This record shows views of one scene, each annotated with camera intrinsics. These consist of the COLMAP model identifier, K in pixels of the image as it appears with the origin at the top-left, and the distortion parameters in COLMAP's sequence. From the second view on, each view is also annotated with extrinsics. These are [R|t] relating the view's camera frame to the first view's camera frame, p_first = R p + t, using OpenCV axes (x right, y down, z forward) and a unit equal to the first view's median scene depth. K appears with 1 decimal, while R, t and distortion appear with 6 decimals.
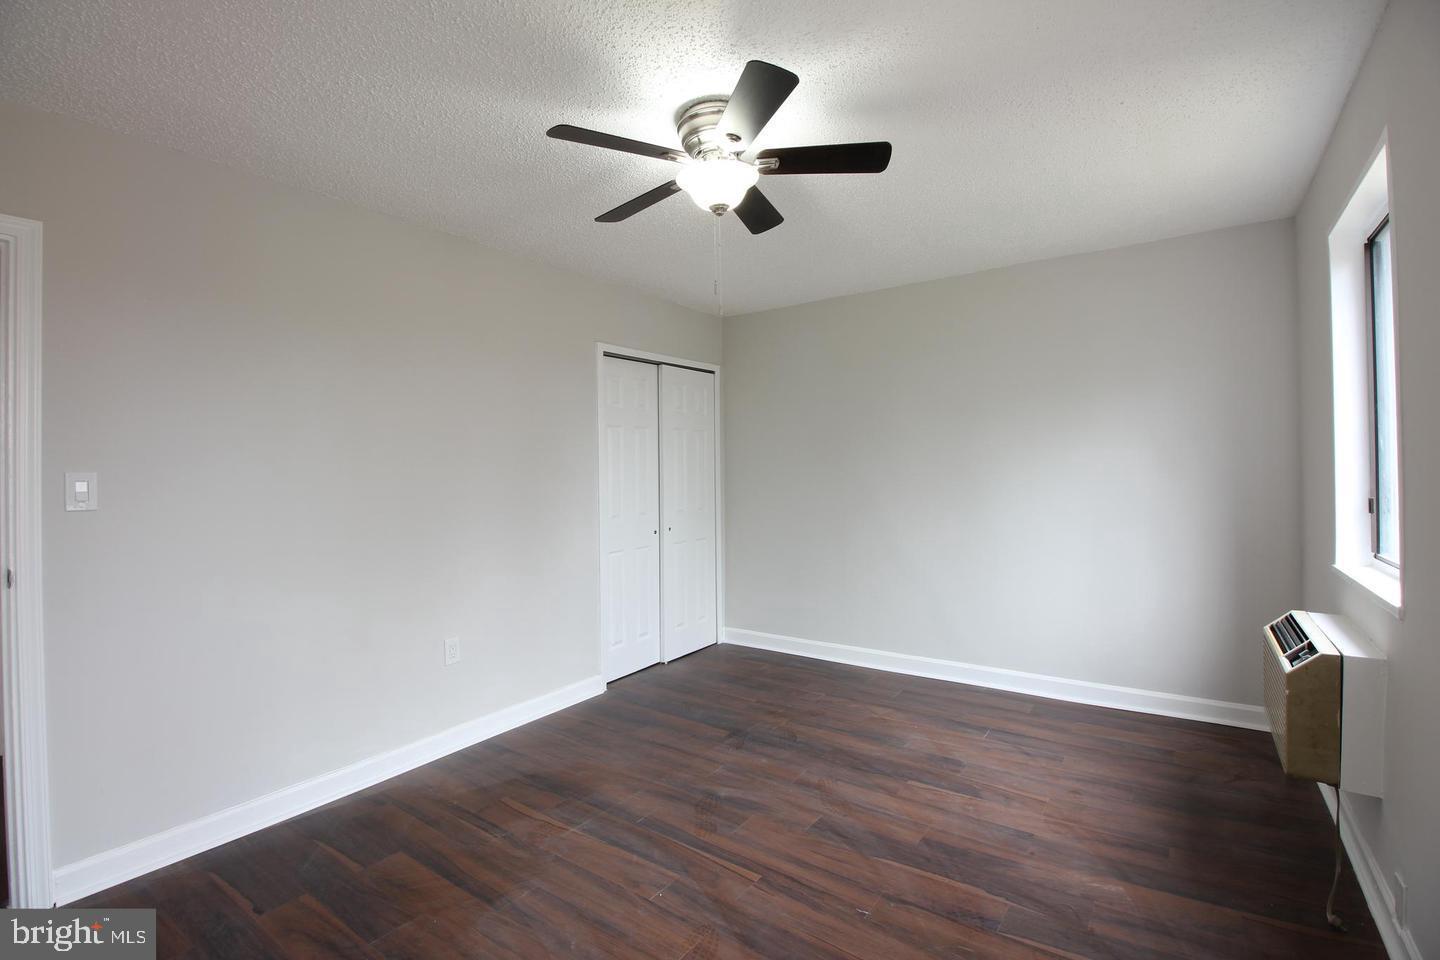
lens RADIAL K [[662.7, 0, 720.0], [0, 662.7, 465.3], [0, 0, 1]] dist [0.001372, -0.013089]
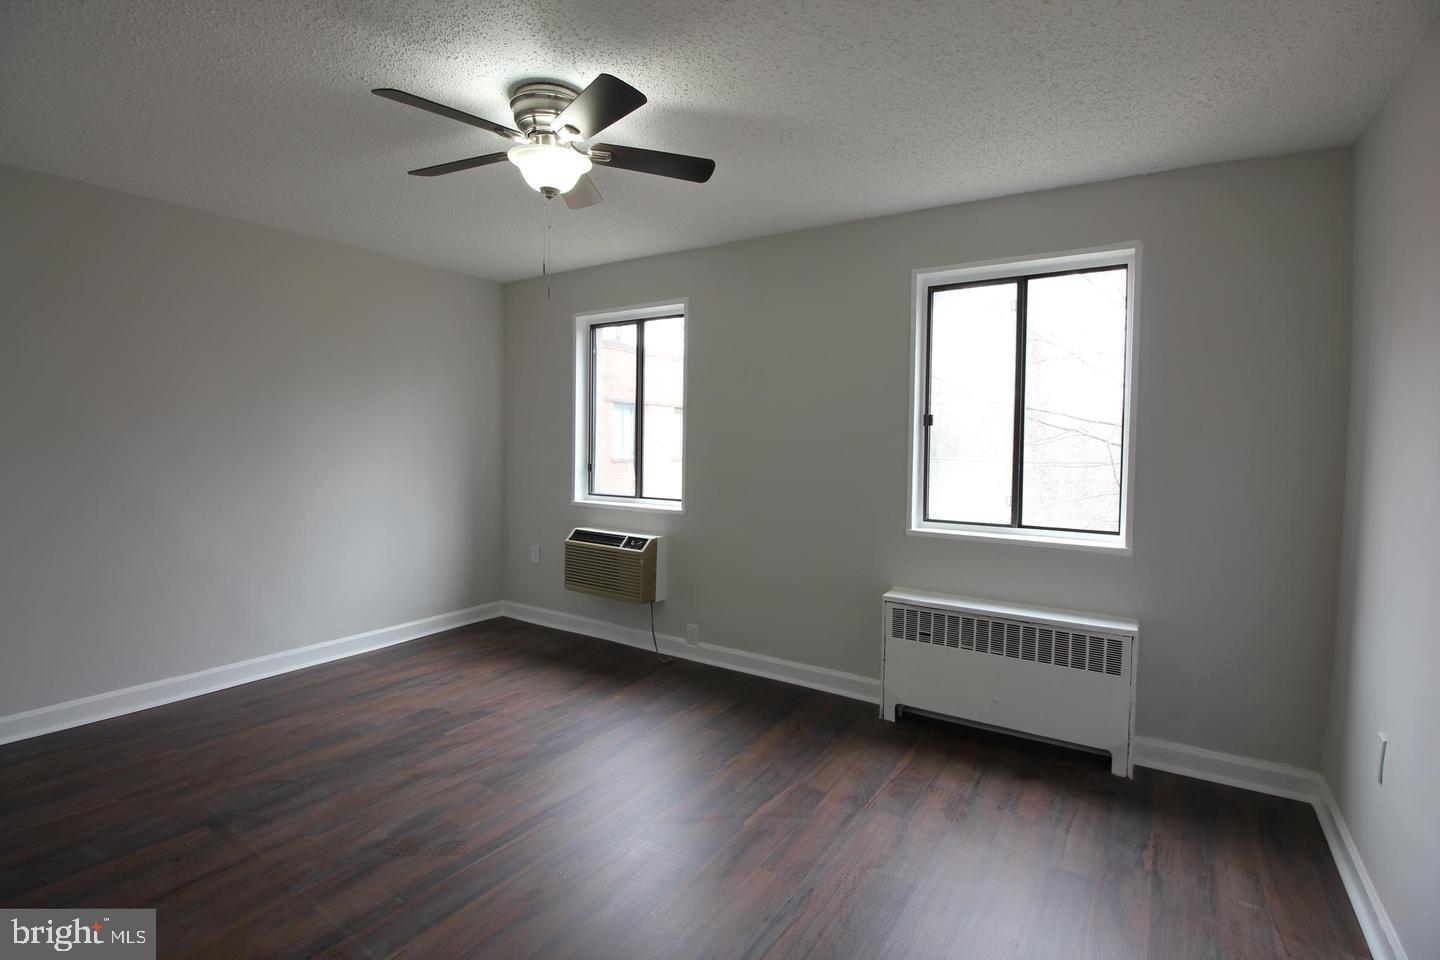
lens RADIAL K [[662.7, 0, 720.0], [0, 662.7, 465.3], [0, 0, 1]] dist [0.001372, -0.013089]
pose [[-0.033467, -0.025152, 0.999123, -0.813581], [-0.023070, 0.999436, 0.024387, 0.000128], [-0.999174, -0.022234, -0.034029, 0.604119]]
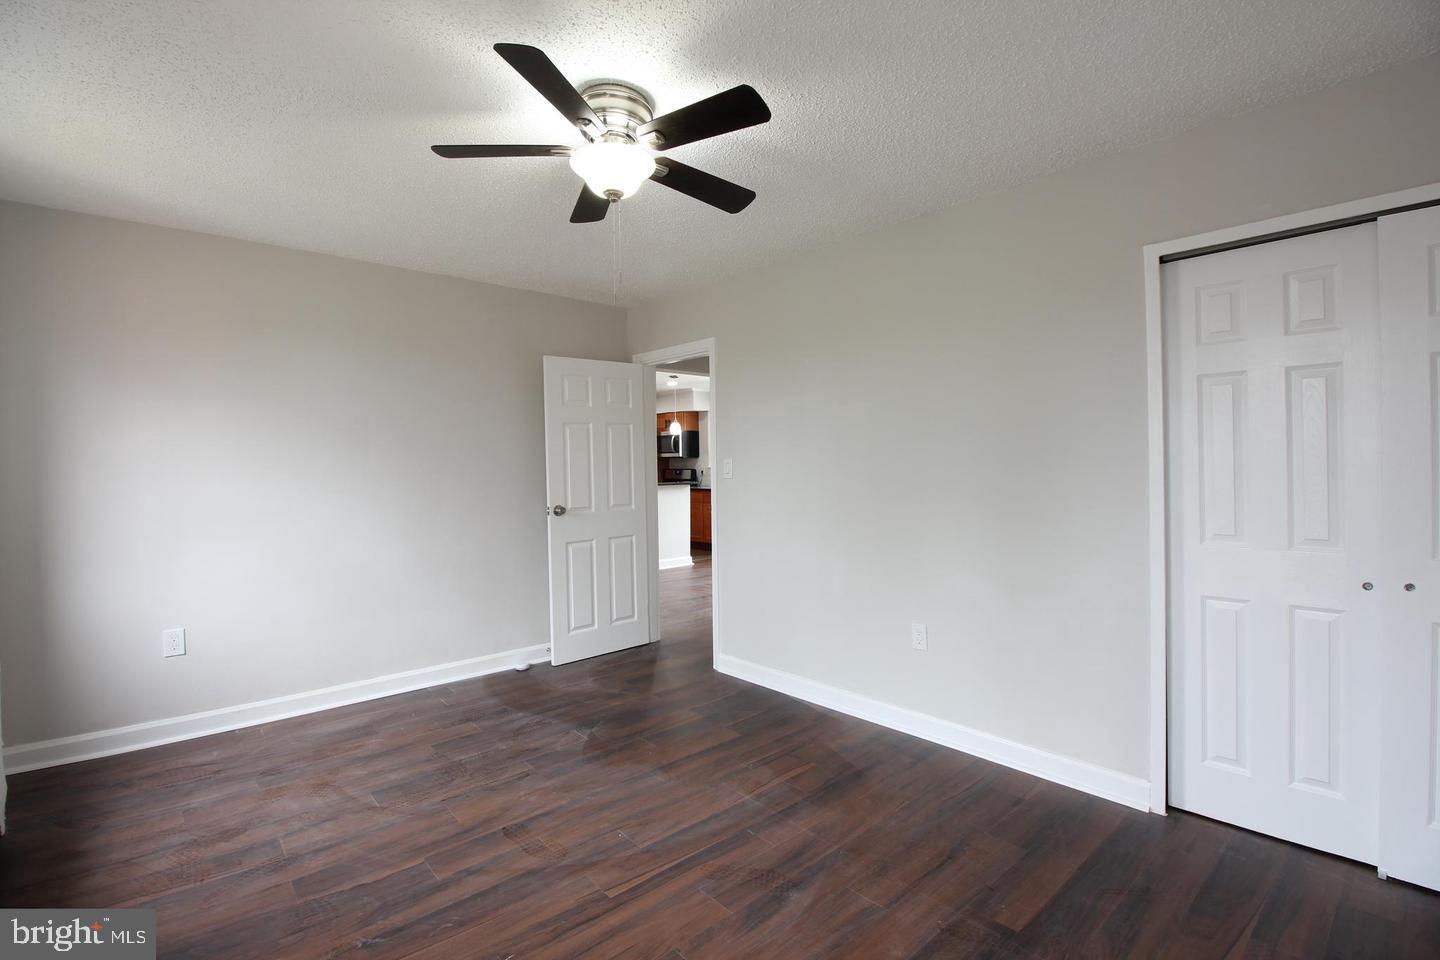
lens RADIAL K [[662.7, 0, 720.0], [0, 662.7, 465.3], [0, 0, 1]] dist [0.001372, -0.013089]
pose [[-0.223965, 0.021405, -0.974362, 0.727053], [0.022389, 0.999608, 0.016813, -0.002244], [0.974340, -0.018049, -0.224356, 1.075574]]
